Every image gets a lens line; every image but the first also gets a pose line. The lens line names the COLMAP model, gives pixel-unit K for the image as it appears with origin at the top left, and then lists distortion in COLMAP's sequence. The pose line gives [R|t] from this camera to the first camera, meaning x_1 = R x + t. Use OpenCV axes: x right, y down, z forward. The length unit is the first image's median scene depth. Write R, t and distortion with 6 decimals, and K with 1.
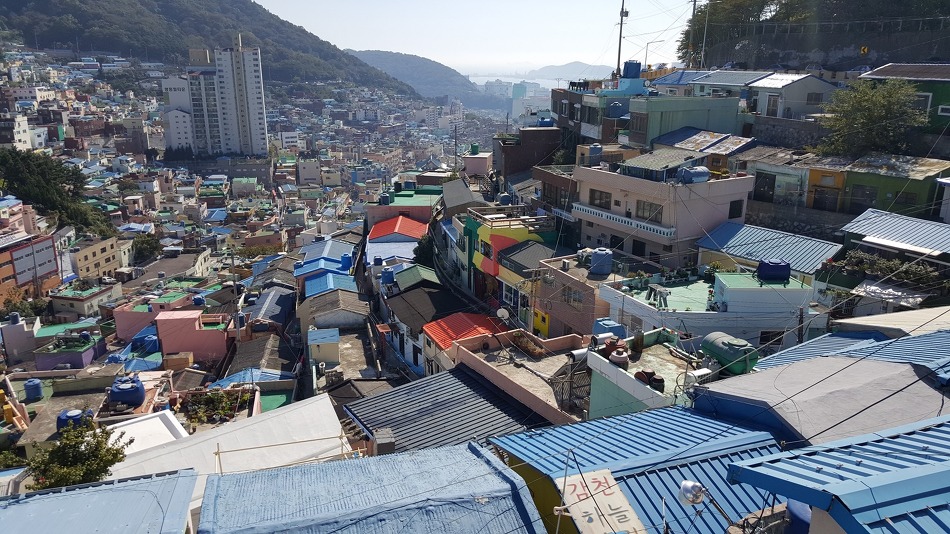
lens RADIAL K [[690.8, 0, 467.3], [0, 690.8, 280.6], [0, 0, 1]] dist [0.109072, -0.172751]
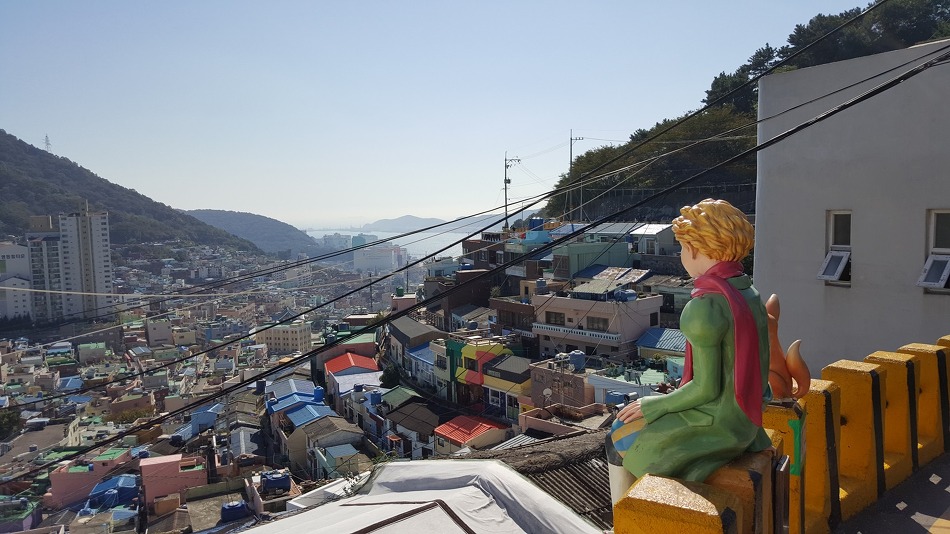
lens RADIAL K [[694.2, 0, 469.9], [0, 694.2, 271.3], [0, 0, 1]] dist [0.104330, -0.161529]
pose [[0.971059, -0.048222, 0.233919, -0.052110], [0.098868, 0.972710, -0.209905, 0.011124], [-0.217414, 0.226957, 0.949327, -0.047660]]
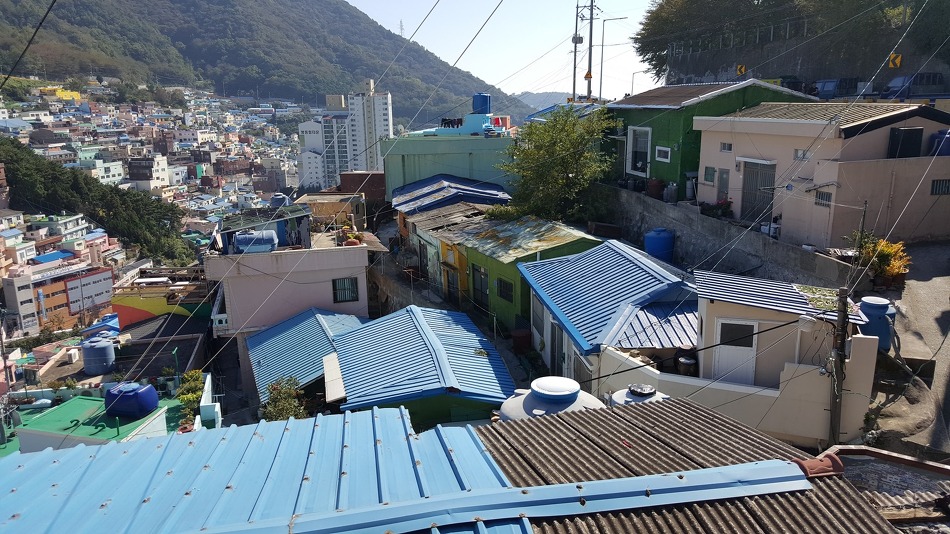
lens RADIAL K [[694.2, 0, 469.9], [0, 694.2, 271.3], [0, 0, 1]] dist [0.104330, -0.161529]
pose [[0.967753, 0.039845, -0.248729, 0.120248], [-0.056375, 0.996624, -0.059690, -0.015234], [0.245511, 0.071788, 0.966732, 0.059550]]
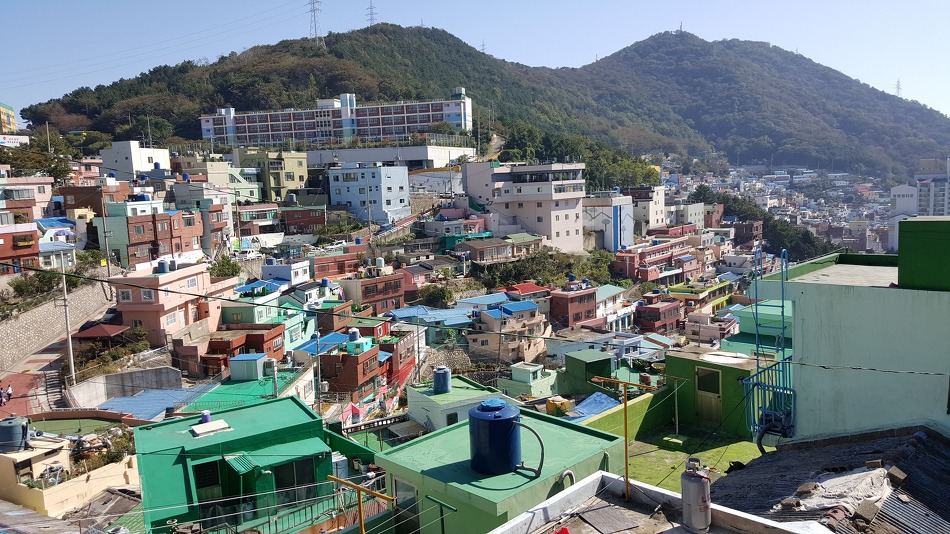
lens RADIAL K [[694.2, 0, 469.9], [0, 694.2, 271.3], [0, 0, 1]] dist [0.104330, -0.161529]
pose [[0.696583, 0.058518, -0.715086, -0.130500], [-0.173913, 0.980717, -0.089157, 0.068329], [0.696079, 0.186468, 0.693328, -0.246571]]
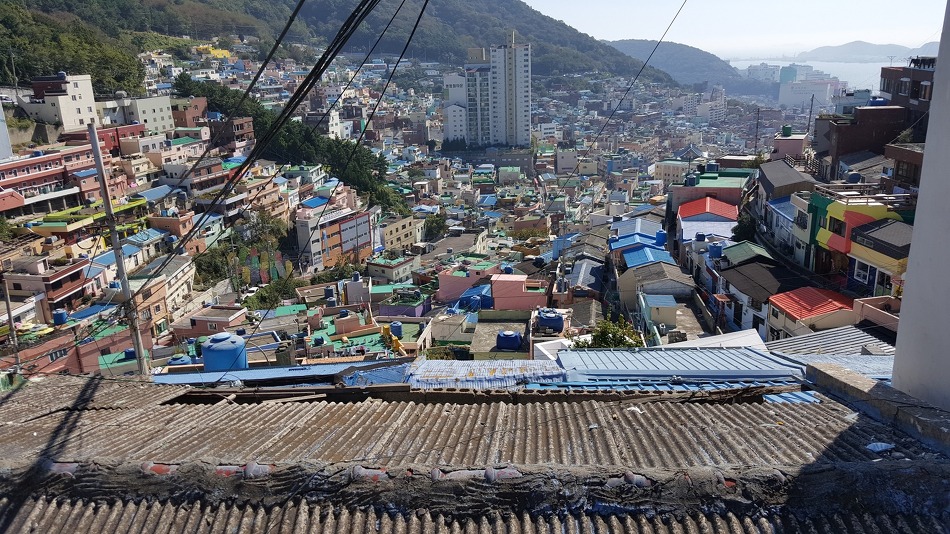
lens RADIAL K [[688.6, 0, 469.3], [0, 688.6, 270.2], [0, 0, 1]] dist [0.145980, -0.243499]
pose [[0.943436, 0.059393, -0.326191, -0.027518], [-0.060084, 0.998162, 0.007964, 0.008367], [0.326064, 0.012086, 0.945270, -0.026351]]
